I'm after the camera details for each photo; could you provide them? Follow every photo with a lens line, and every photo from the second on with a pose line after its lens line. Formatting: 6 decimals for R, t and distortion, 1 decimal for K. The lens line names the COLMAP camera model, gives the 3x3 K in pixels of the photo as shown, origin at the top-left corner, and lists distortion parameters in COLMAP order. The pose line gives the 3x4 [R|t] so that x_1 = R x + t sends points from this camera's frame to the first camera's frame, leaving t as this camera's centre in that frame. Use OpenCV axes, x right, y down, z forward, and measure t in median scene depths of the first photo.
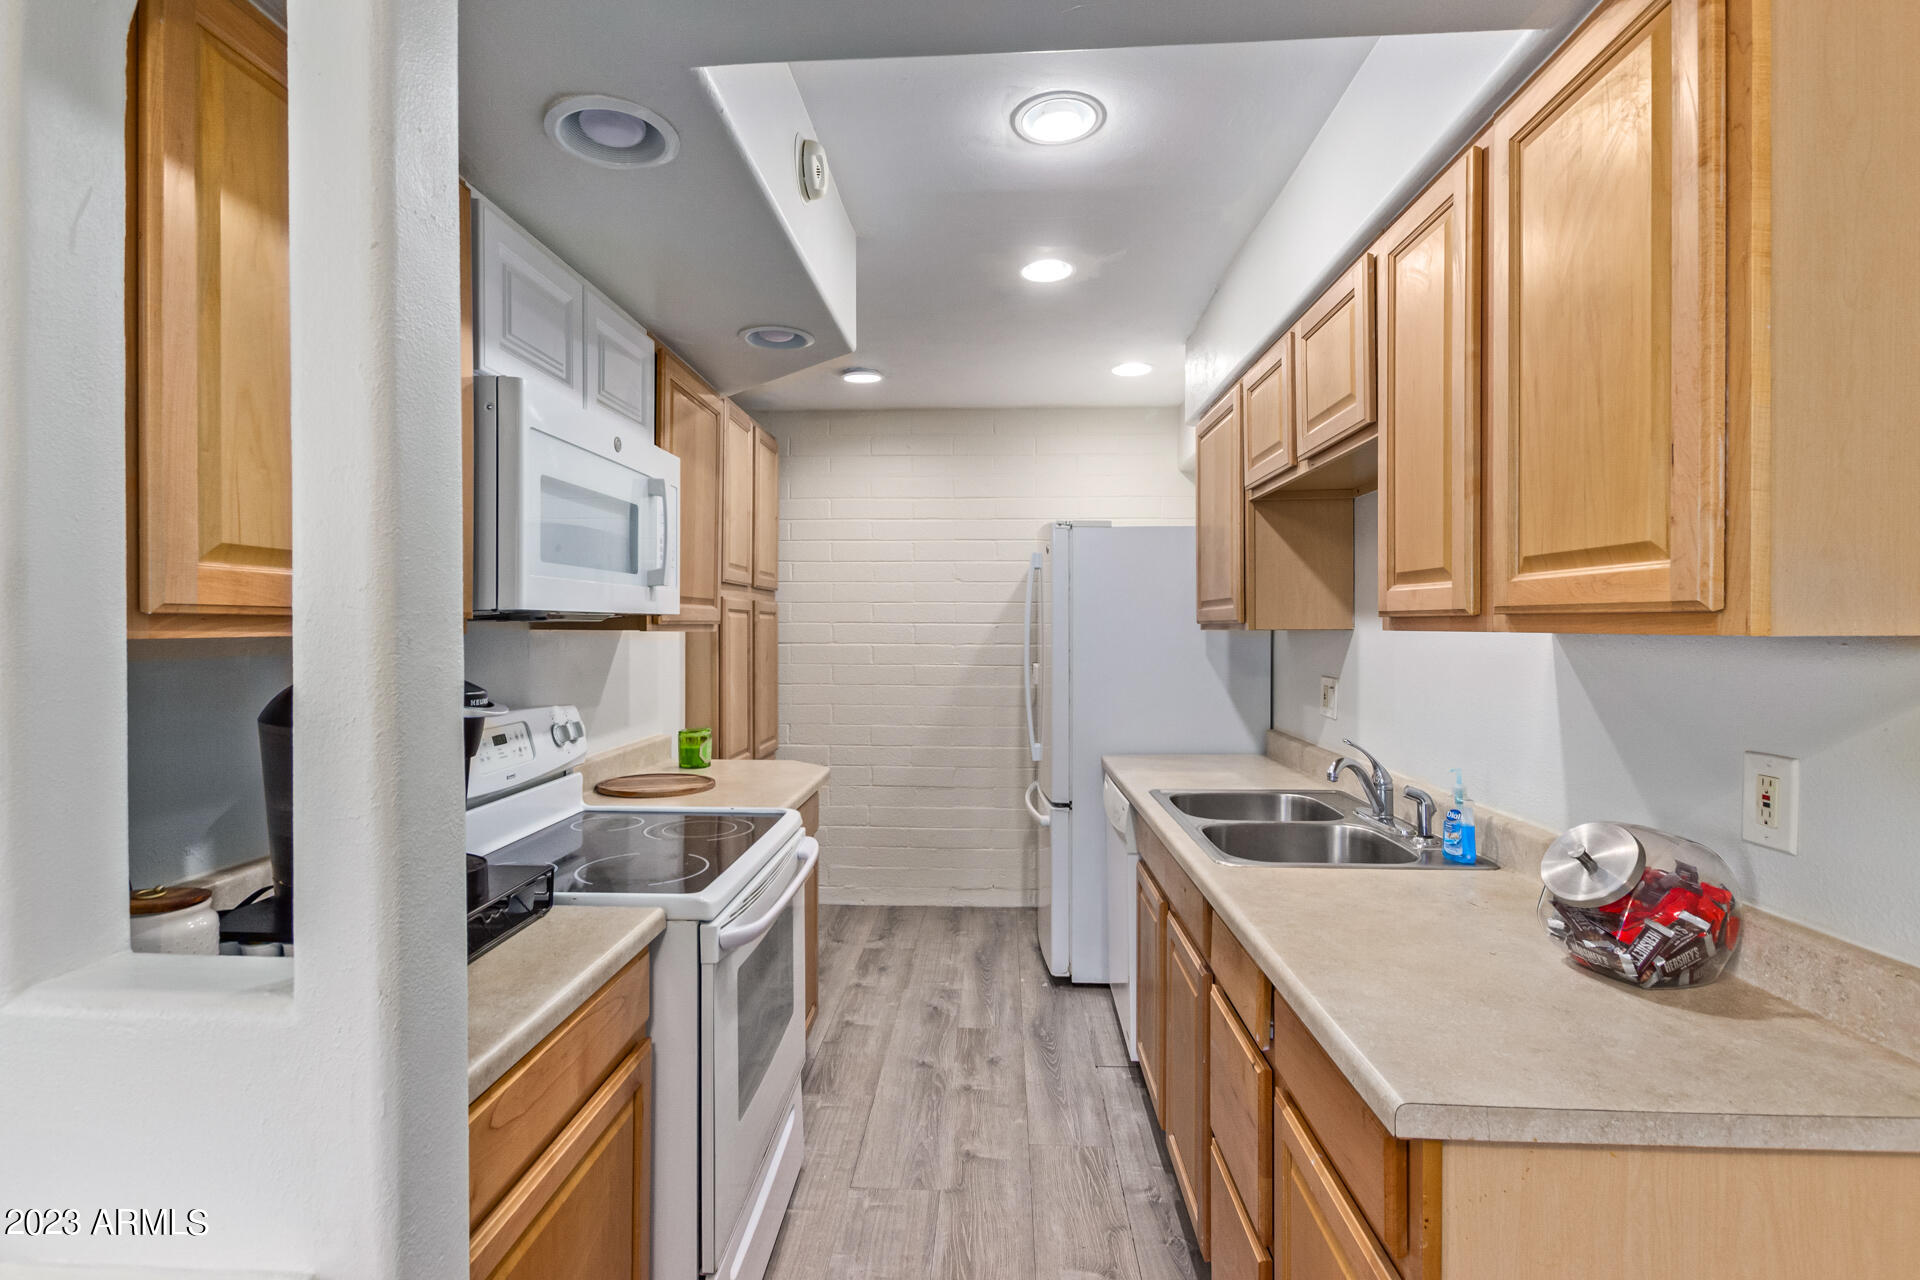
lens RADIAL K [[877.6, 0, 952.6], [0, 877.6, 628.0], [0, 0, 1]] dist [0.010685, -0.006089]
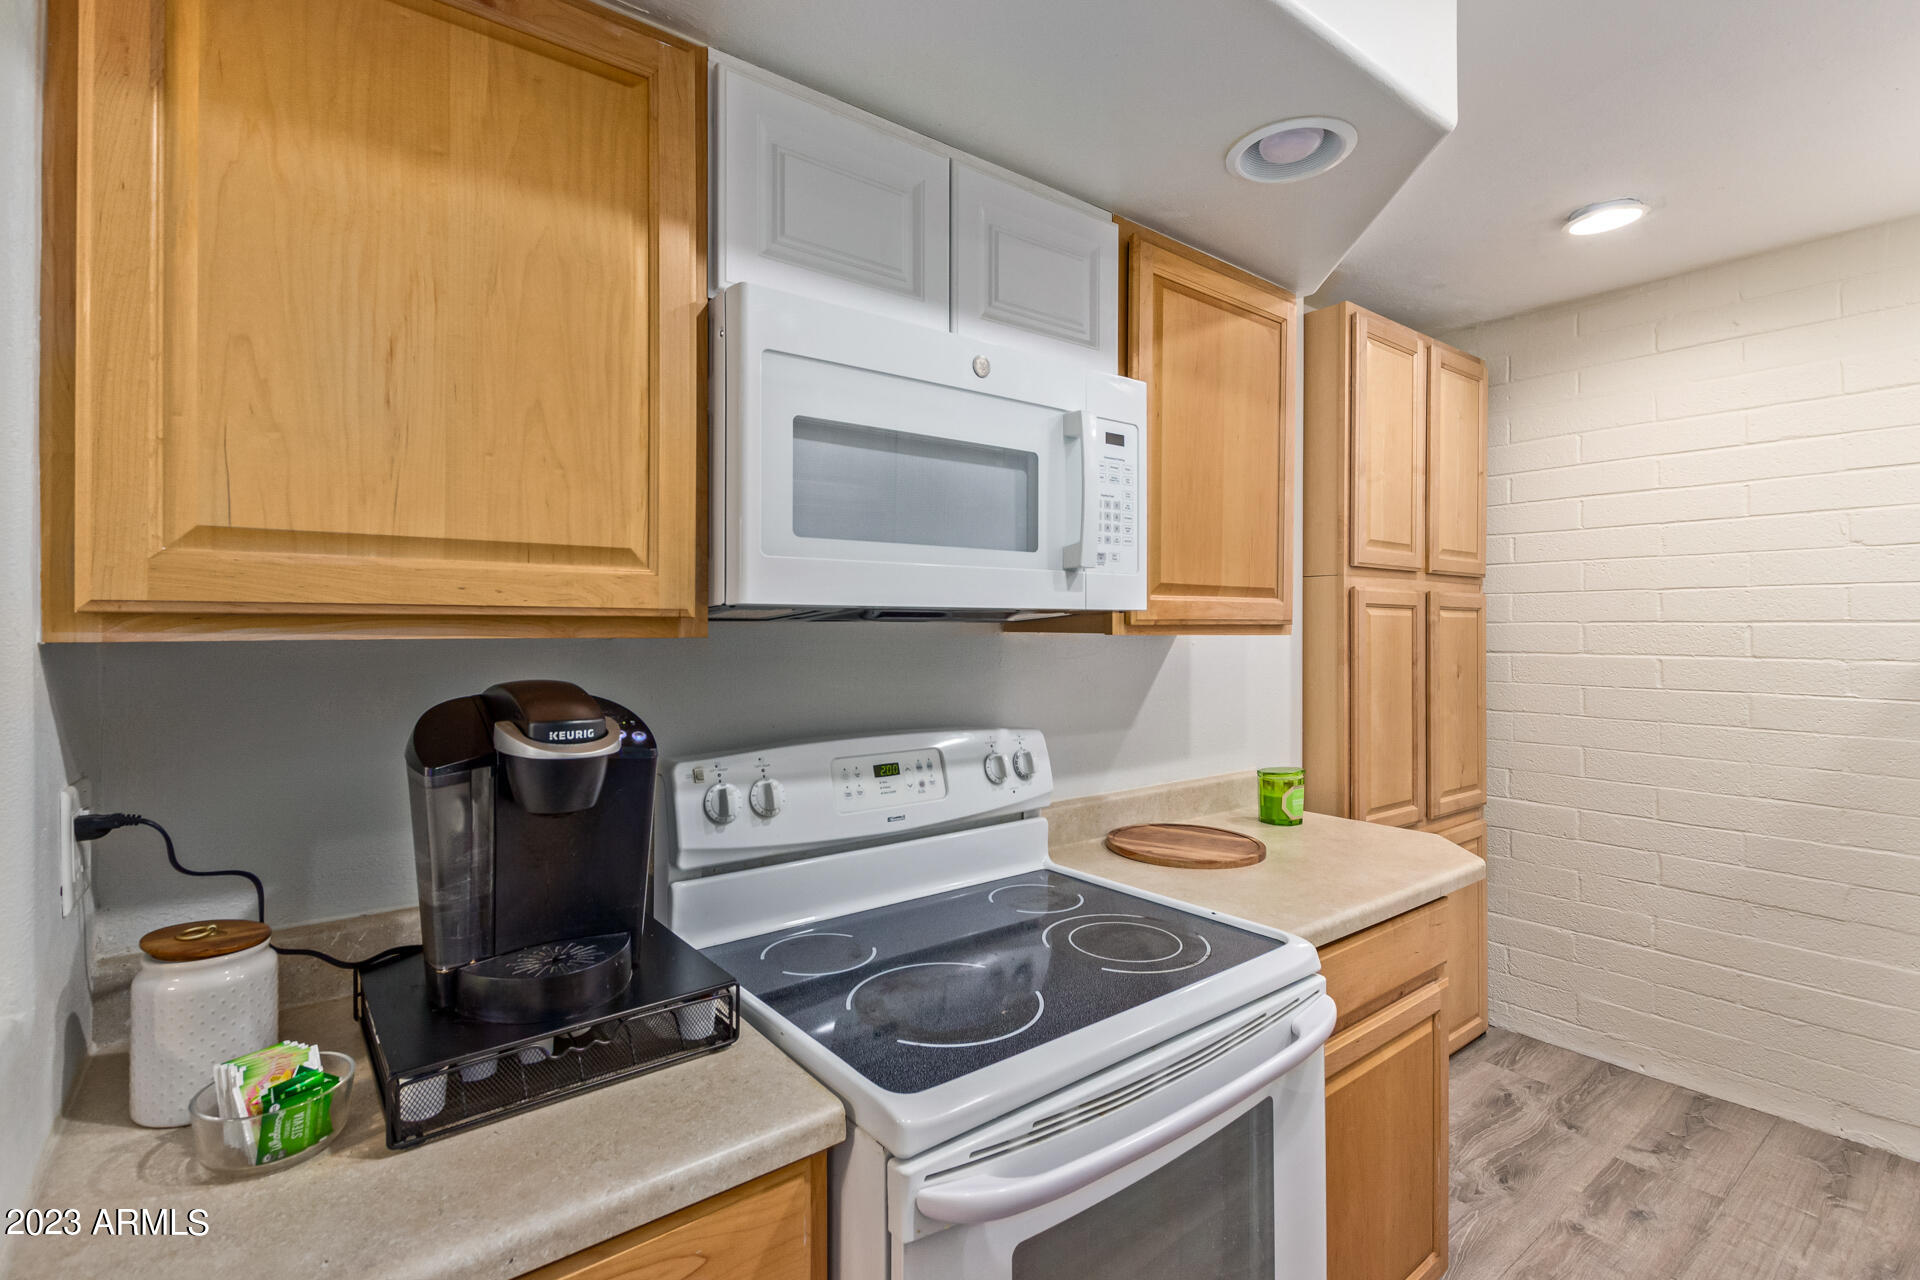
lens RADIAL K [[877.6, 0, 952.6], [0, 877.6, 628.0], [0, 0, 1]] dist [0.010685, -0.006089]
pose [[0.653235, -0.006683, -0.757126, 0.107390], [0.002981, 0.999976, -0.006255, 0.002549], [0.757150, 0.001829, 0.653239, 0.433022]]
